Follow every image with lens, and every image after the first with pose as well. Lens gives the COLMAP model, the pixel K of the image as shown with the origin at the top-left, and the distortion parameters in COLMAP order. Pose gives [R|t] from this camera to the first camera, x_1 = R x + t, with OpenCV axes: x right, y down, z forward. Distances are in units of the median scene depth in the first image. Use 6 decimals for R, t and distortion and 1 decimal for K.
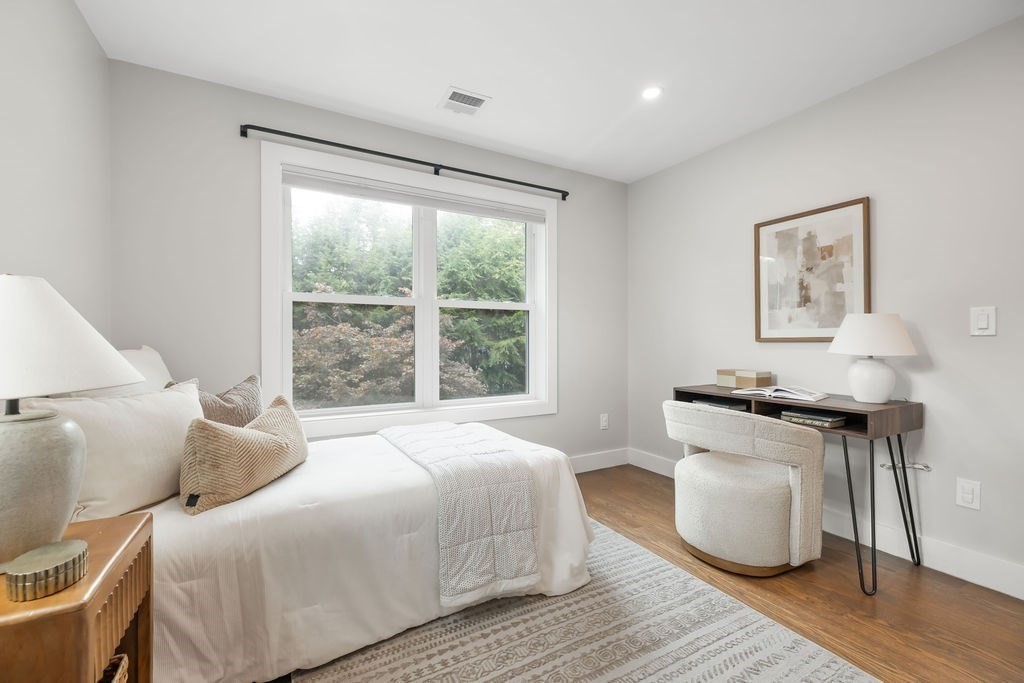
lens RADIAL K [[439.2, 0, 510.9], [0, 439.2, 343.4], [0, 0, 1]] dist [-0.002702, -0.000003]
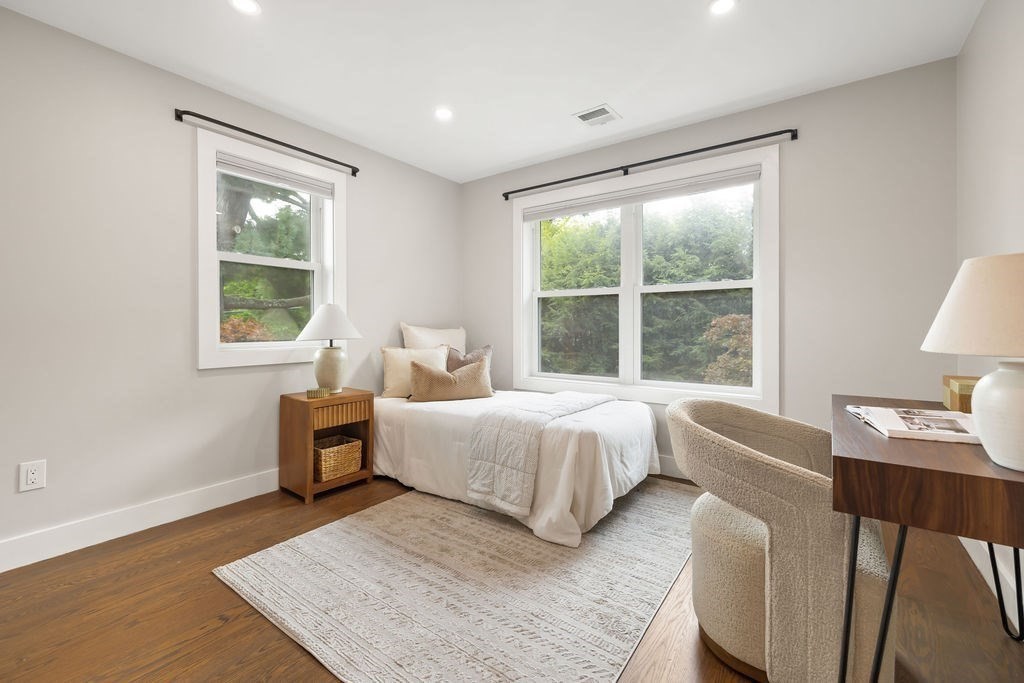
lens RADIAL K [[439.2, 0, 511.1], [0, 439.2, 334.8], [0, 0, 1]] dist [-0.002702, -0.000003]
pose [[0.404706, 0.019219, -0.914245, 0.891017], [-0.006158, 0.999814, 0.018292, 0.001836], [0.914426, -0.001774, 0.404749, 0.344986]]
